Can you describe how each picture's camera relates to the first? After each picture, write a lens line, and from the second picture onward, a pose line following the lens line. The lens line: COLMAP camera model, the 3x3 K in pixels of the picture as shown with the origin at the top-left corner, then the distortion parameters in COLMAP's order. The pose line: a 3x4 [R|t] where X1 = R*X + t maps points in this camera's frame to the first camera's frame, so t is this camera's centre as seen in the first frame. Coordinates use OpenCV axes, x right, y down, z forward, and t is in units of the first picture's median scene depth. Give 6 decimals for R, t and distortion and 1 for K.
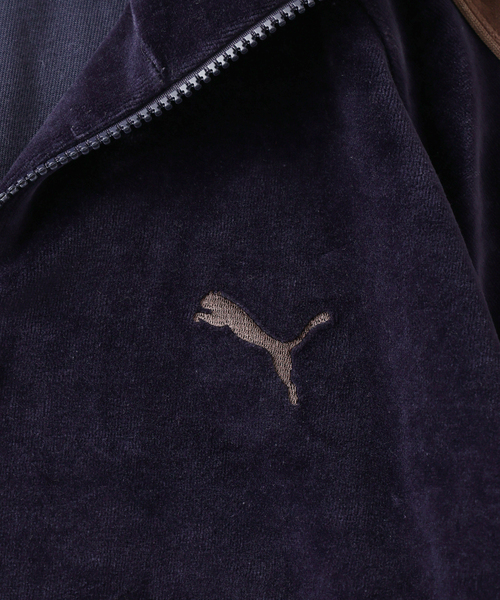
lens RADIAL K [[3328.6, 0, 250.0], [0, 3328.6, 300.0], [0, 0, 1]] dist [0.114819, 6.571865]
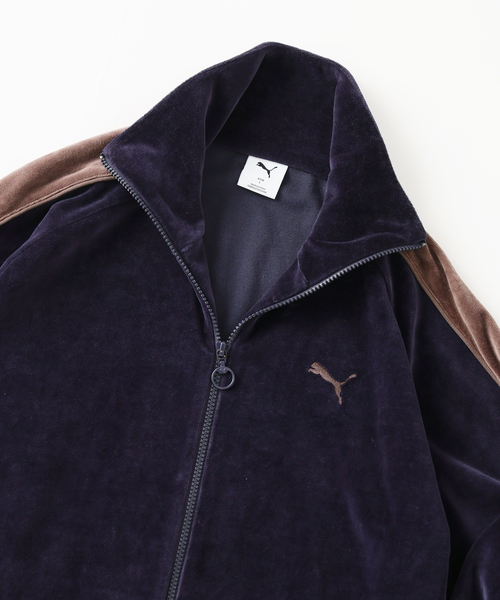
lens RADIAL K [[3059.1, 0, 250.0], [0, 3059.1, 300.0], [0, 0, 1]] dist [0.994616, -15.255507]
pose [[0.993779, 0.111081, -0.008085, -0.051769], [-0.111304, 0.987947, -0.107577, 0.232889], [-0.003962, 0.107808, 0.994164, -1.595467]]
